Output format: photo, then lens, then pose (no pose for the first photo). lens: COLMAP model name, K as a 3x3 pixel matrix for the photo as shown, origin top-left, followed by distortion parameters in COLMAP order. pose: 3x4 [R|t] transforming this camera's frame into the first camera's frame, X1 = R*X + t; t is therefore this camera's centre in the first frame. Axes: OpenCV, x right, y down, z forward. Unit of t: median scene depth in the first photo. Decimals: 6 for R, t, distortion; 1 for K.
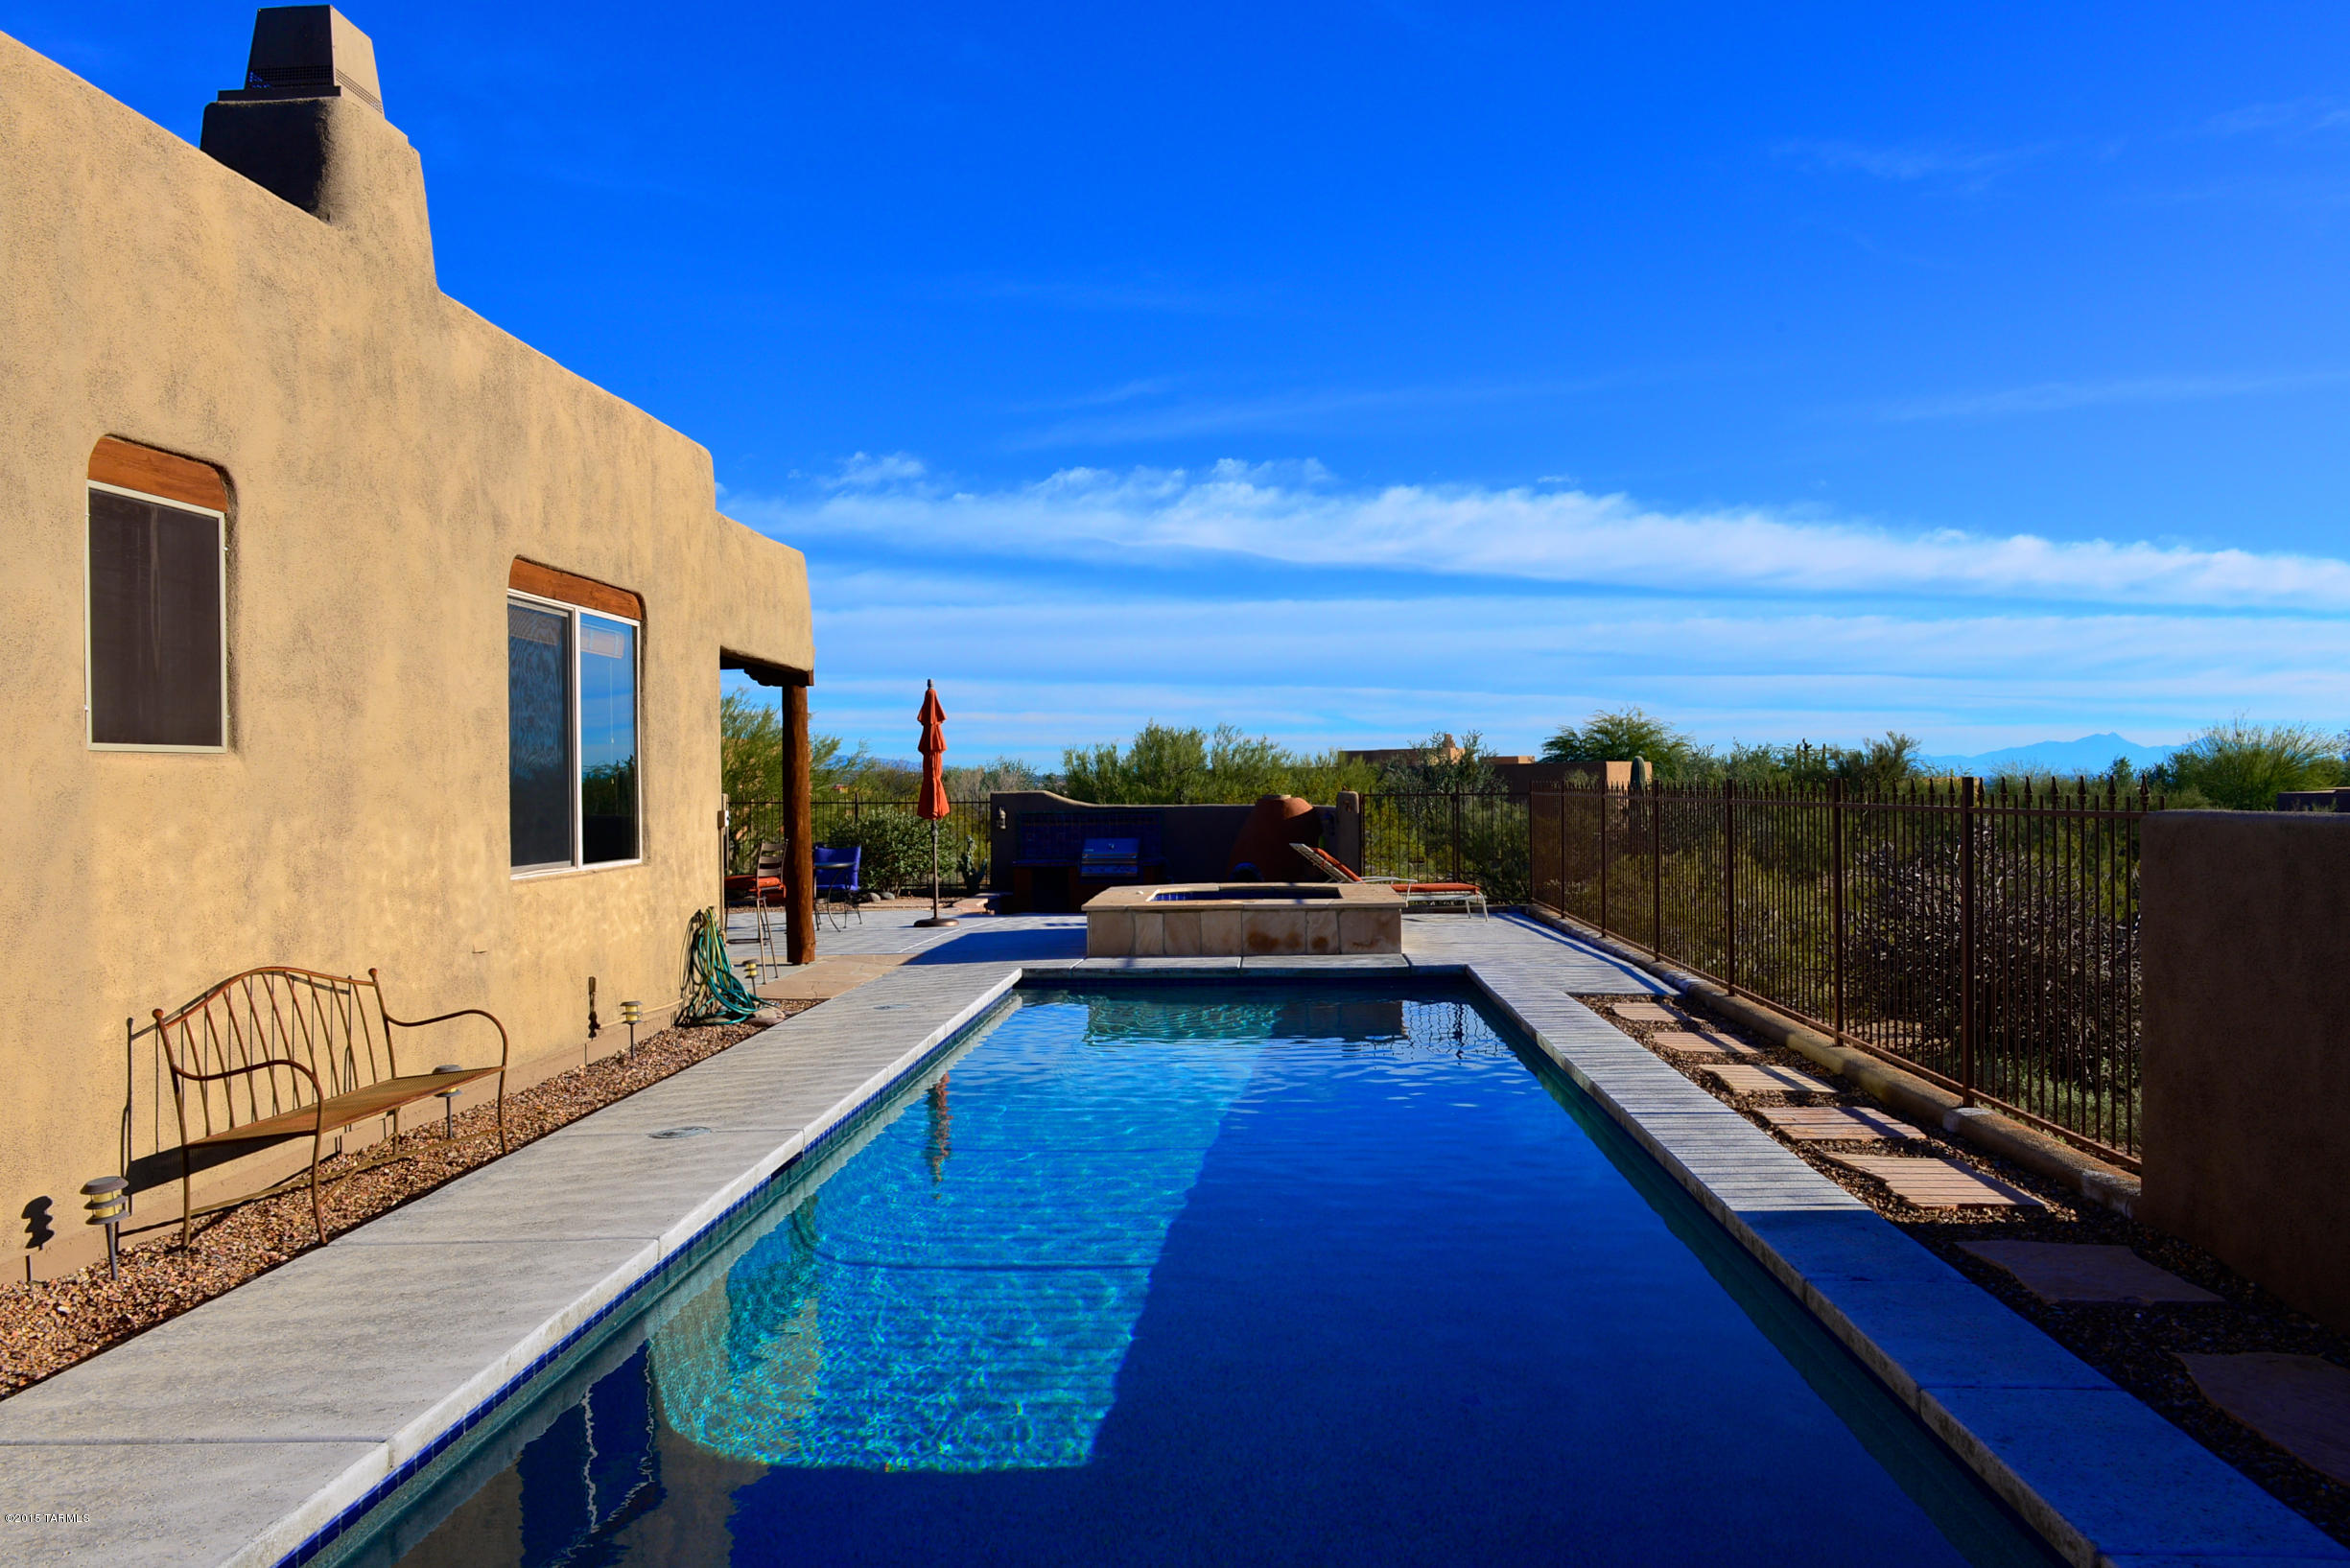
lens RADIAL K [[1621.5, 0, 1175.0], [0, 1621.5, 784.0], [0, 0, 1]] dist [0.011779, -0.034048]
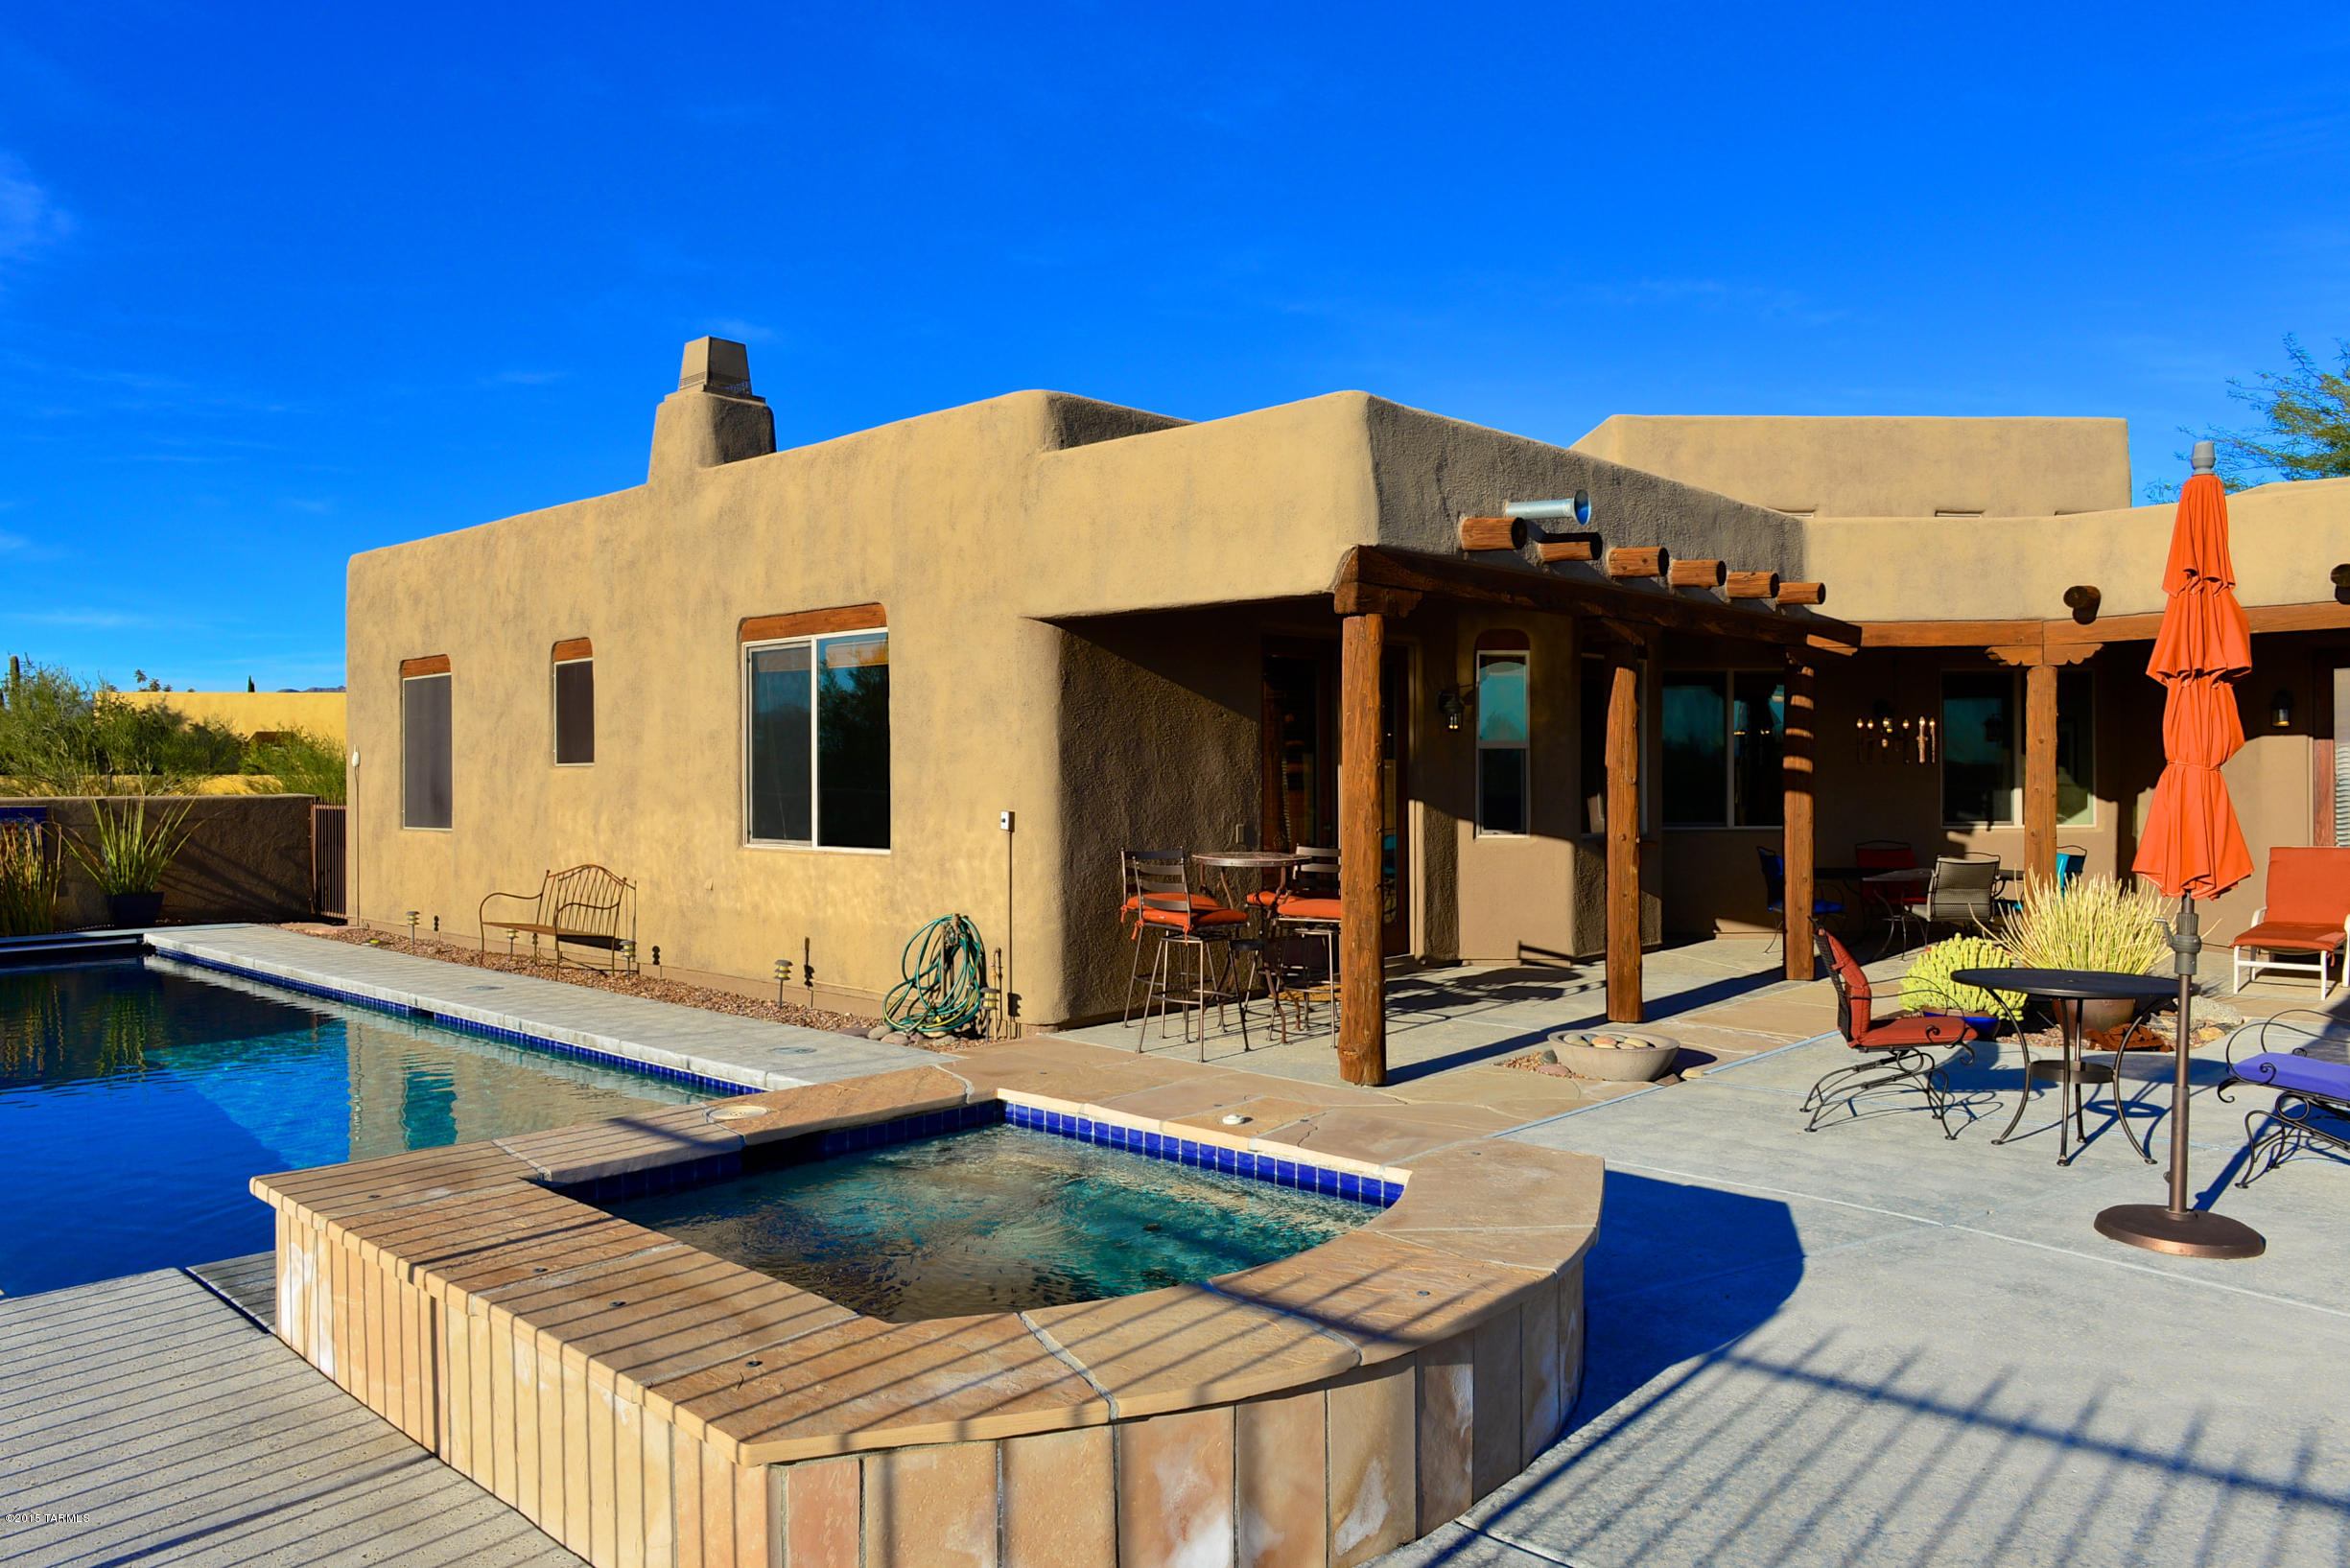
lens RADIAL K [[1621.5, 0, 1175.0], [0, 1621.5, 784.0], [0, 0, 1]] dist [0.011779, -0.034048]
pose [[-0.640092, 0.019154, -0.768060, 0.286672], [0.011876, 0.999816, 0.015036, -0.008711], [0.768207, 0.000503, -0.640202, 1.421072]]
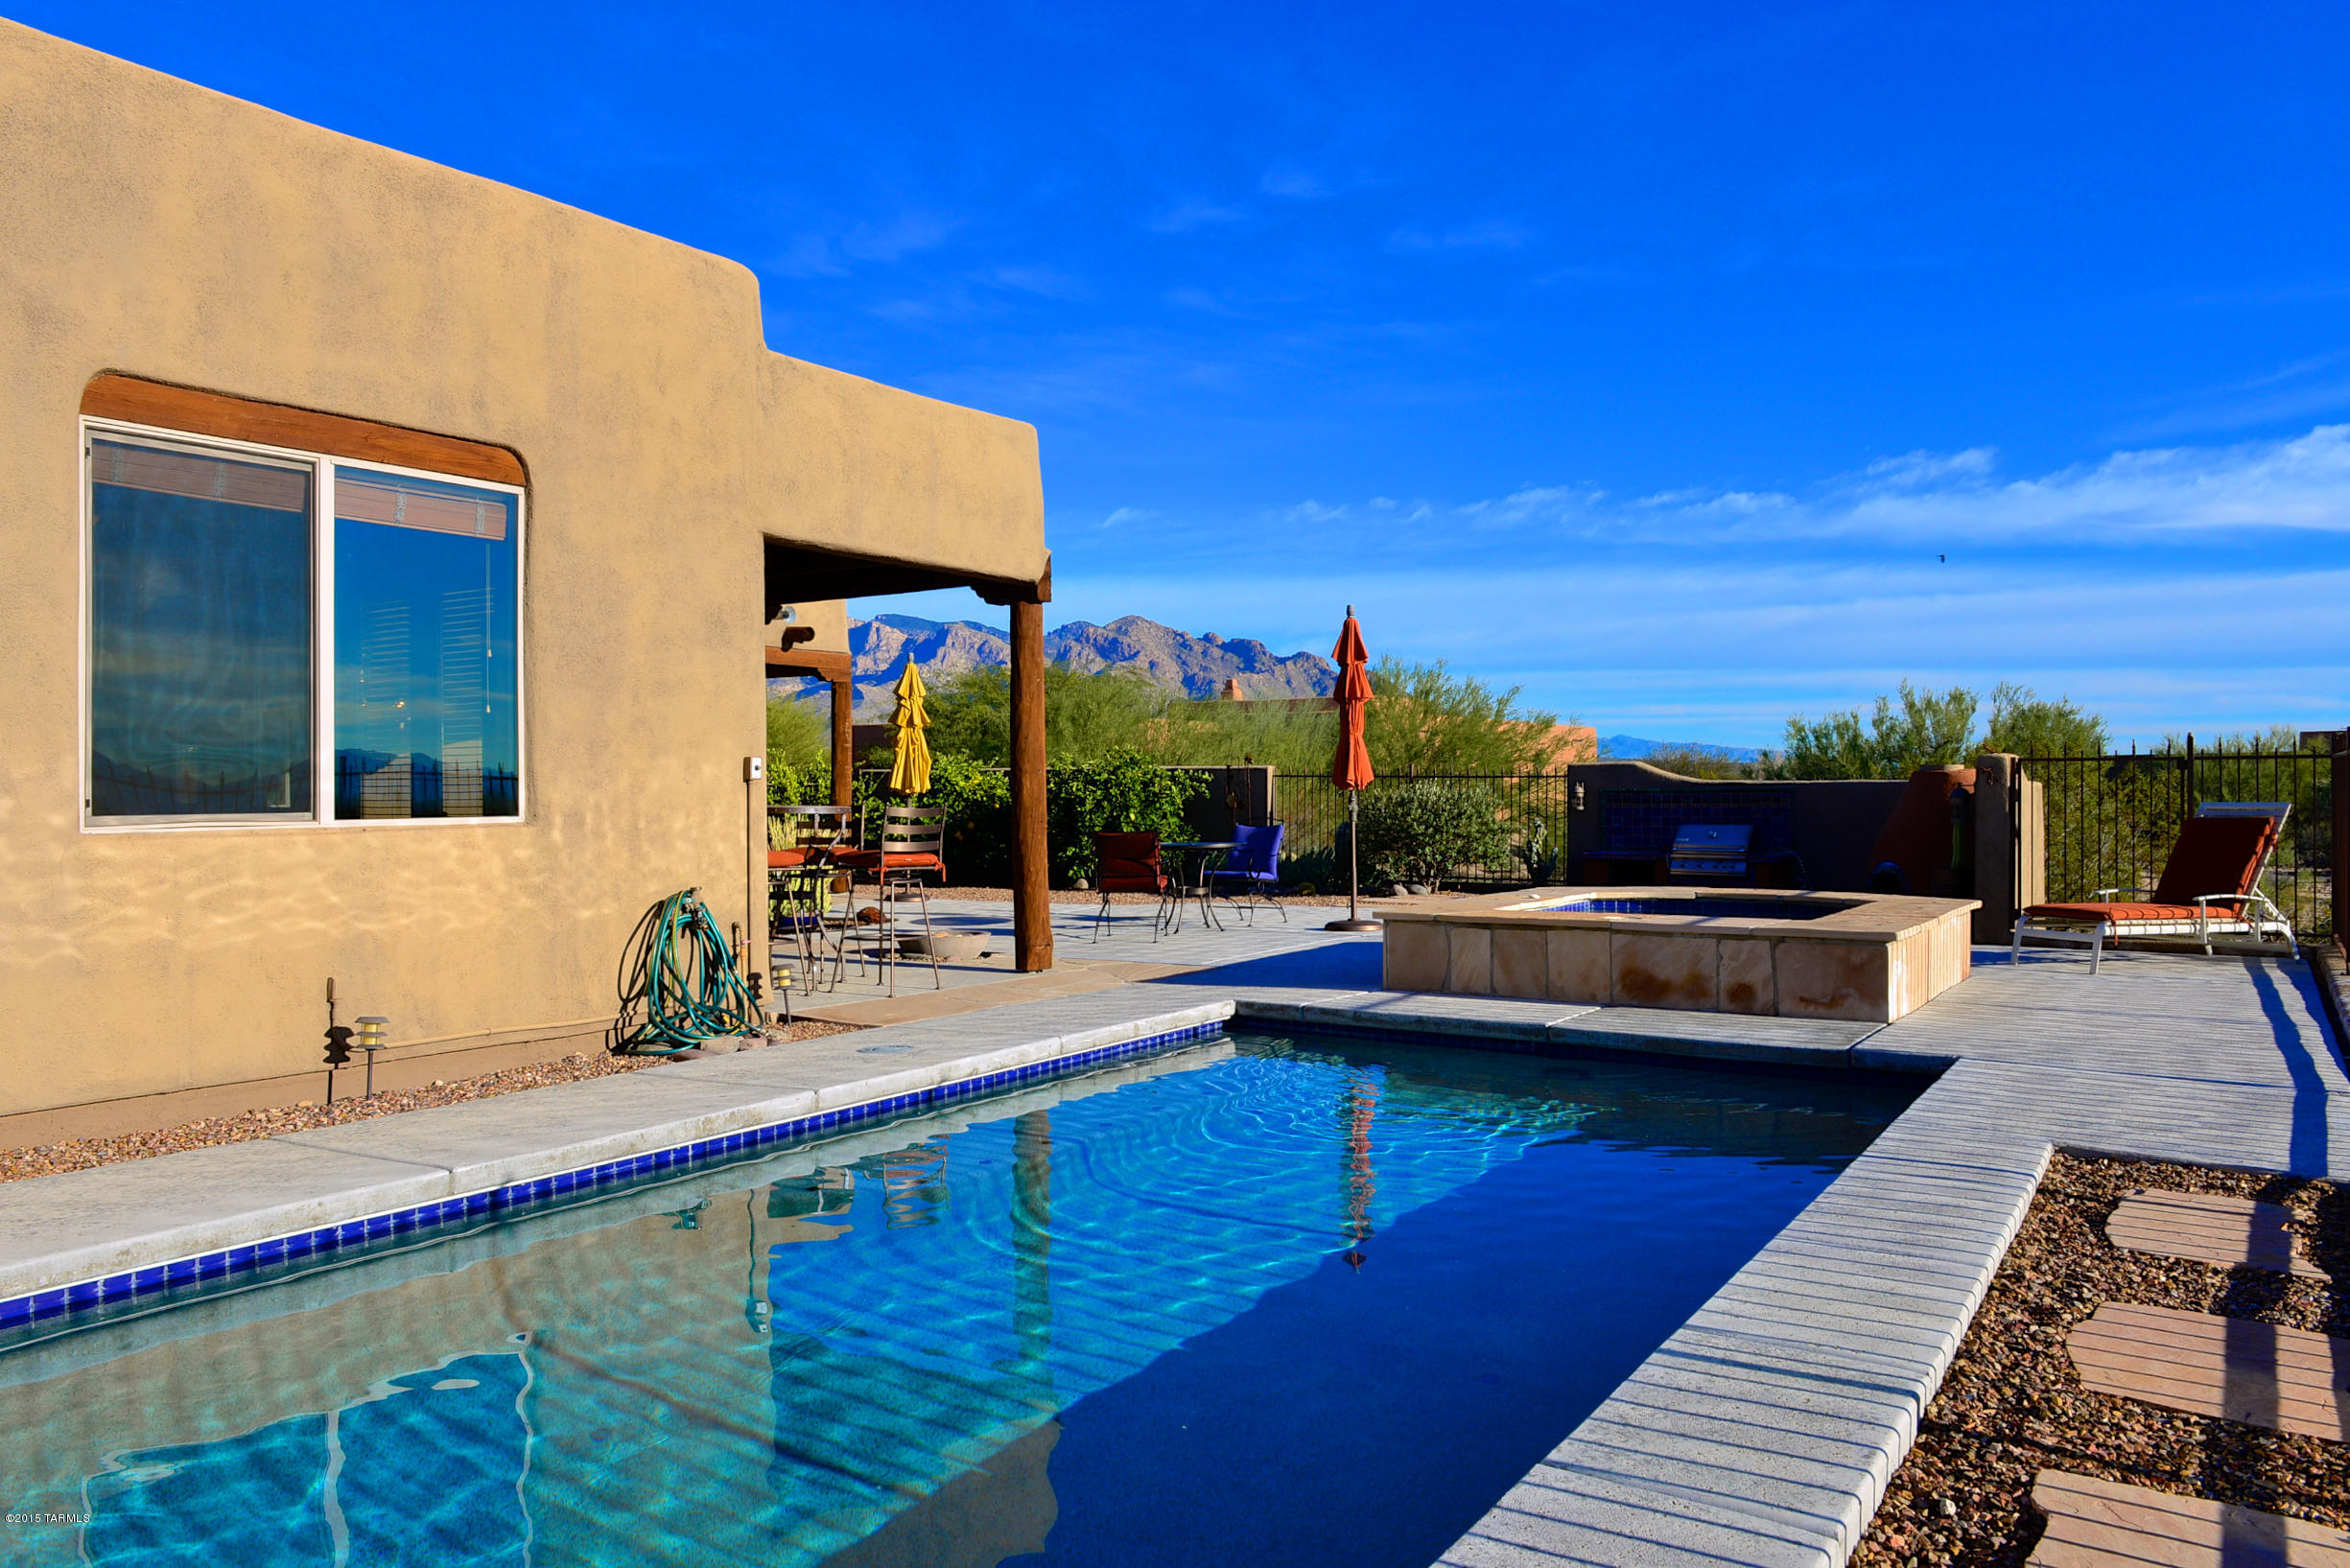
lens RADIAL K [[1621.5, 0, 1175.0], [0, 1621.5, 784.0], [0, 0, 1]] dist [0.011779, -0.034048]
pose [[0.860684, 0.007000, -0.509091, 0.224614], [-0.004692, 0.999972, 0.005818, 0.020490], [0.509117, -0.002618, 0.860693, 0.410349]]
